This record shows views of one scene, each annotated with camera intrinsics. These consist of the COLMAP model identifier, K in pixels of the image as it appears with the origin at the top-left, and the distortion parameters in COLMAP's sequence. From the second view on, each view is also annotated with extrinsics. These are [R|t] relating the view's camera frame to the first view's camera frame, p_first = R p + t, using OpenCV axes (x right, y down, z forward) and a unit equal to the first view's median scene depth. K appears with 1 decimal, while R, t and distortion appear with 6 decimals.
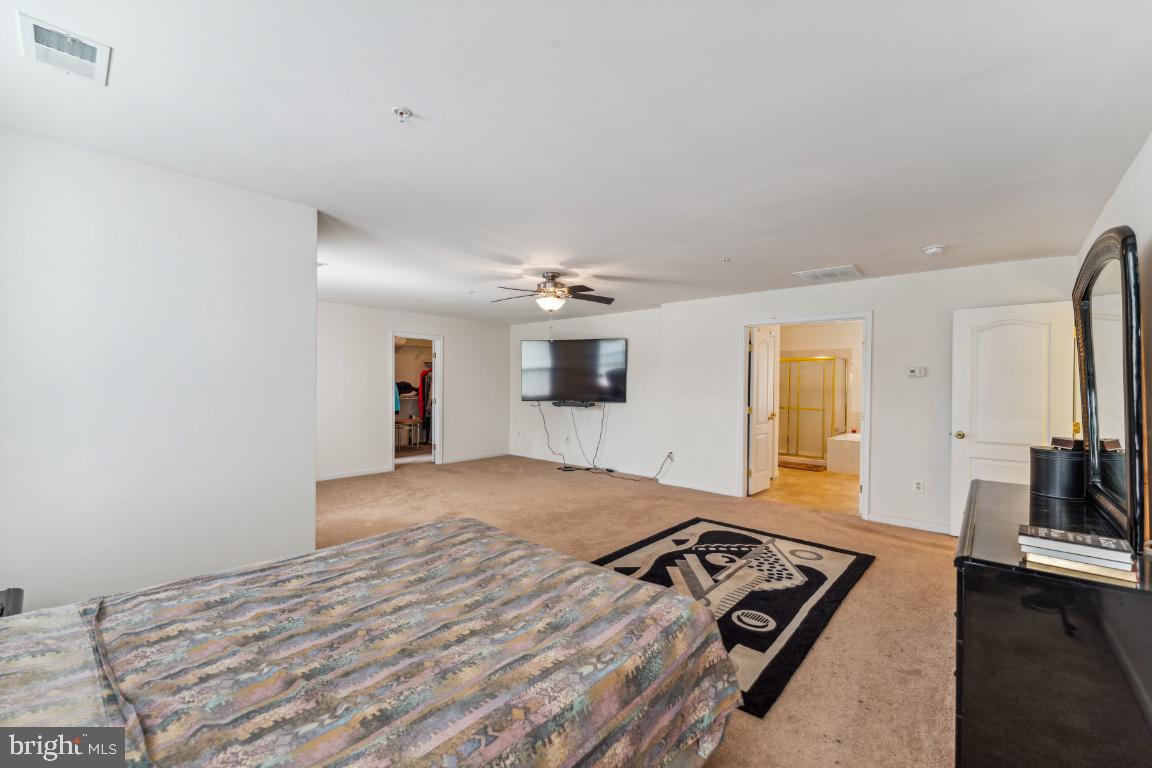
lens RADIAL K [[471.1, 0, 576.4], [0, 471.1, 381.0], [0, 0, 1]] dist [-0.002346, -0.000265]
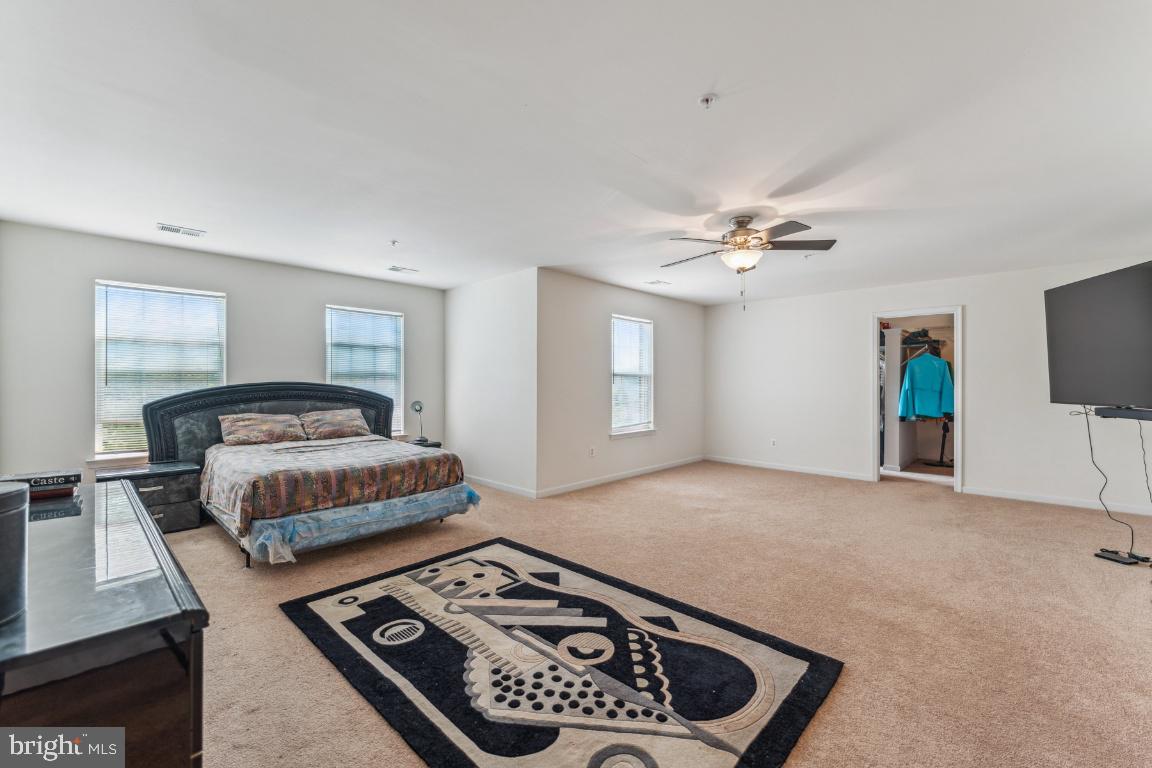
lens RADIAL K [[471.1, 0, 577.0], [0, 471.1, 384.8], [0, 0, 1]] dist [-0.002346, -0.000265]
pose [[-0.032837, -0.005121, -0.999448, 0.931760], [0.005171, 0.999973, -0.005293, 0.043978], [0.999447, -0.005342, -0.032810, 1.023708]]
